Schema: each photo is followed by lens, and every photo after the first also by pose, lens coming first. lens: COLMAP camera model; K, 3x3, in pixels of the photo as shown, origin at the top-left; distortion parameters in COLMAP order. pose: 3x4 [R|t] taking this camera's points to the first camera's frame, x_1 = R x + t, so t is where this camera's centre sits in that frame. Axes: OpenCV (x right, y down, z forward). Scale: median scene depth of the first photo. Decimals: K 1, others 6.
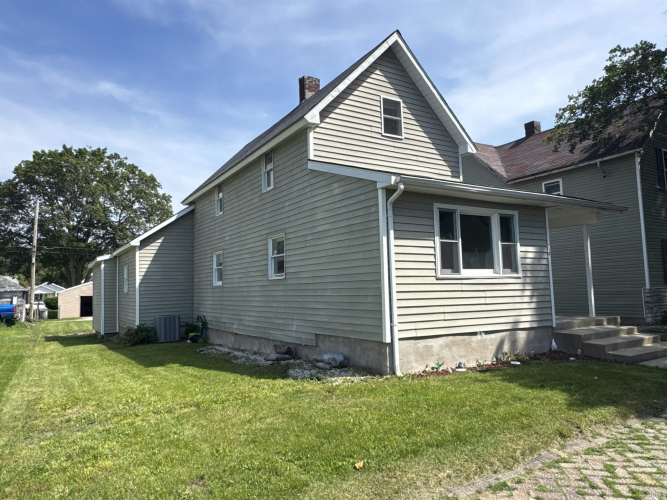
lens RADIAL K [[469.9, 0, 333.5], [0, 469.9, 251.3], [0, 0, 1]] dist [0.003036, 0.001089]
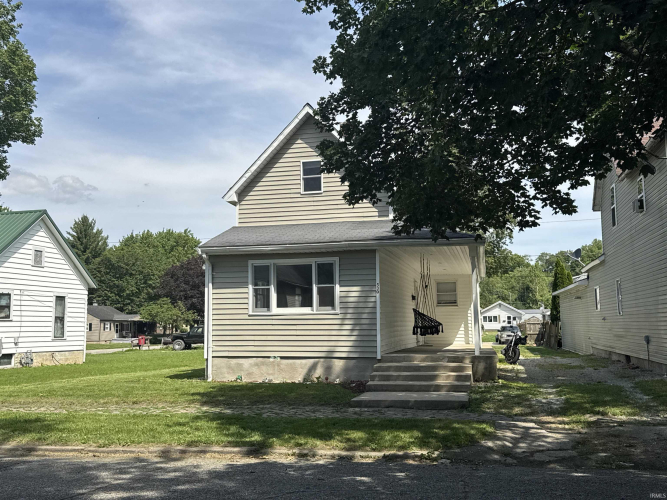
lens RADIAL K [[696.3, 0, 333.2], [0, 696.3, 249.5], [0, 0, 1]] dist [0.131559, 0.000000]
pose [[0.703500, -0.059169, -0.708227, 1.651194], [0.053453, 0.998111, -0.030291, -0.053441], [0.708682, -0.016548, 0.705334, -0.240018]]
